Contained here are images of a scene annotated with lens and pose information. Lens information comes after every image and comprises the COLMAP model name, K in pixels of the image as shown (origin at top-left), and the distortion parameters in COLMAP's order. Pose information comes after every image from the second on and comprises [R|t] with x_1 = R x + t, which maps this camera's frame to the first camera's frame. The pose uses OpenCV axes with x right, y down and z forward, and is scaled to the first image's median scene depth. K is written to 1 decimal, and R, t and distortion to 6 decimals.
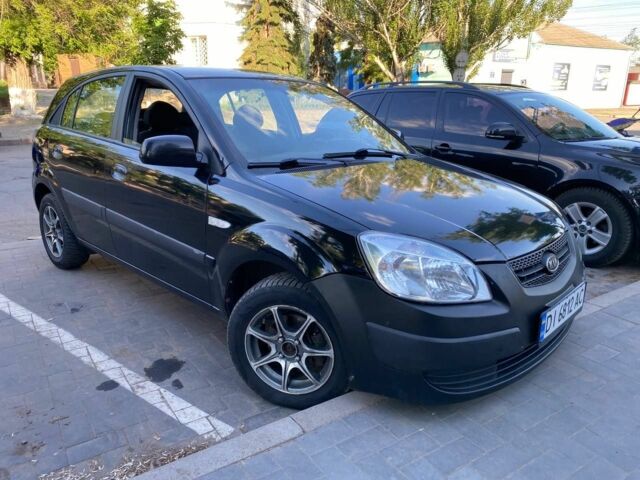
lens RADIAL K [[495.3, 0, 313.0], [0, 495.3, 238.6], [0, 0, 1]] dist [0.010589, 0.004253]
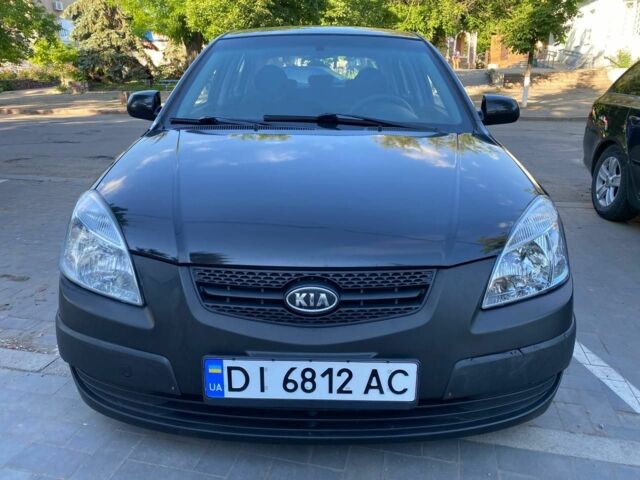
lens RADIAL K [[495.3, 0, 313.0], [0, 495.3, 238.6], [0, 0, 1]] dist [0.010589, 0.004253]
pose [[0.680056, 0.213246, -0.701462, 0.106513], [-0.188521, 0.975457, 0.113773, -0.011079], [0.708508, 0.054868, 0.703567, 0.068036]]
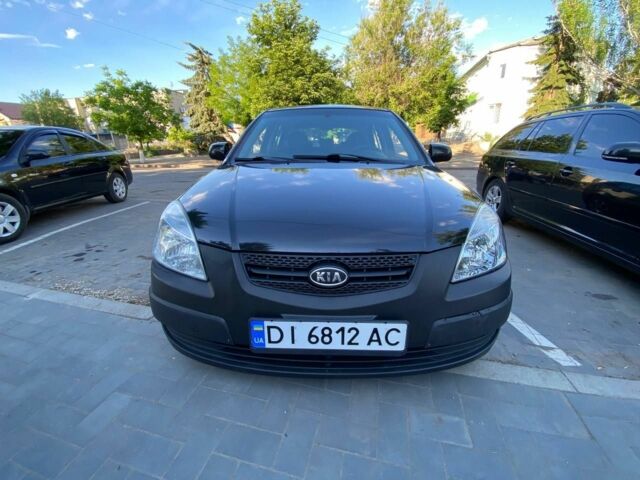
lens RADIAL K [[261.6, 0, 319.3], [0, 261.6, 241.8], [0, 0, 1]] dist [0.014146, -0.016133]
pose [[0.679351, 0.229884, -0.696875, 0.091277], [-0.184805, 0.972652, 0.140699, -0.007937], [0.710161, 0.033202, 0.703256, 0.080839]]
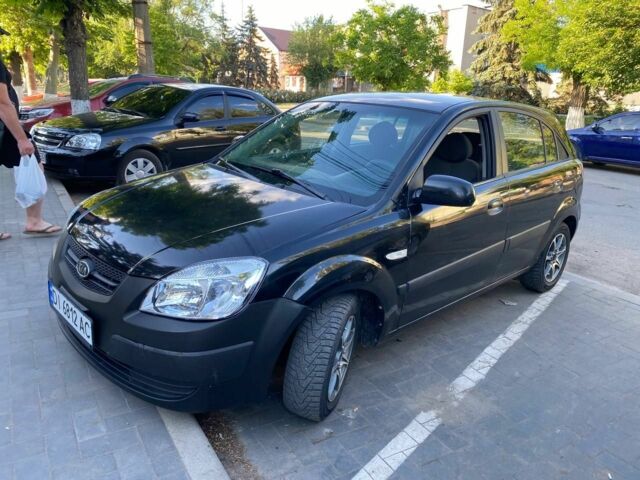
lens RADIAL K [[495.3, 0, 313.0], [0, 495.3, 238.6], [0, 0, 1]] dist [0.010589, 0.004253]
pose [[-0.032725, 0.268541, -0.962712, 0.172273], [-0.324350, 0.908242, 0.264372, -0.051666], [0.945371, 0.320908, 0.057379, 0.162782]]
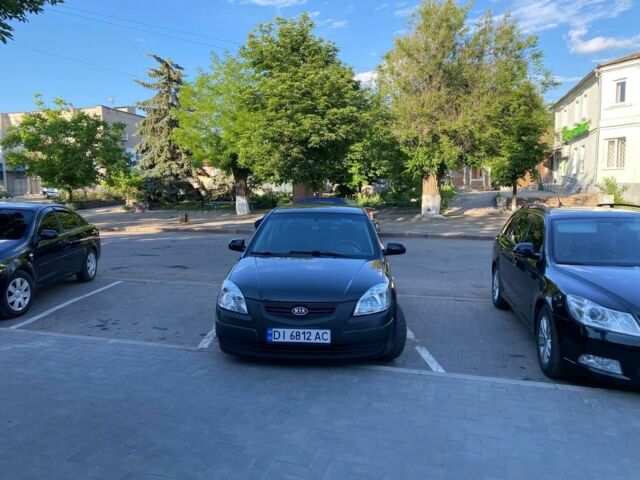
lens RADIAL K [[497.9, 0, 320.0], [0, 497.9, 240.0], [0, 0, 1]] dist [0.028294, 0.001556]
pose [[0.639674, 0.062037, -0.766139, 0.244296], [-0.201442, 0.975430, -0.089207, -0.008309], [0.741781, 0.211396, 0.636453, -0.032693]]
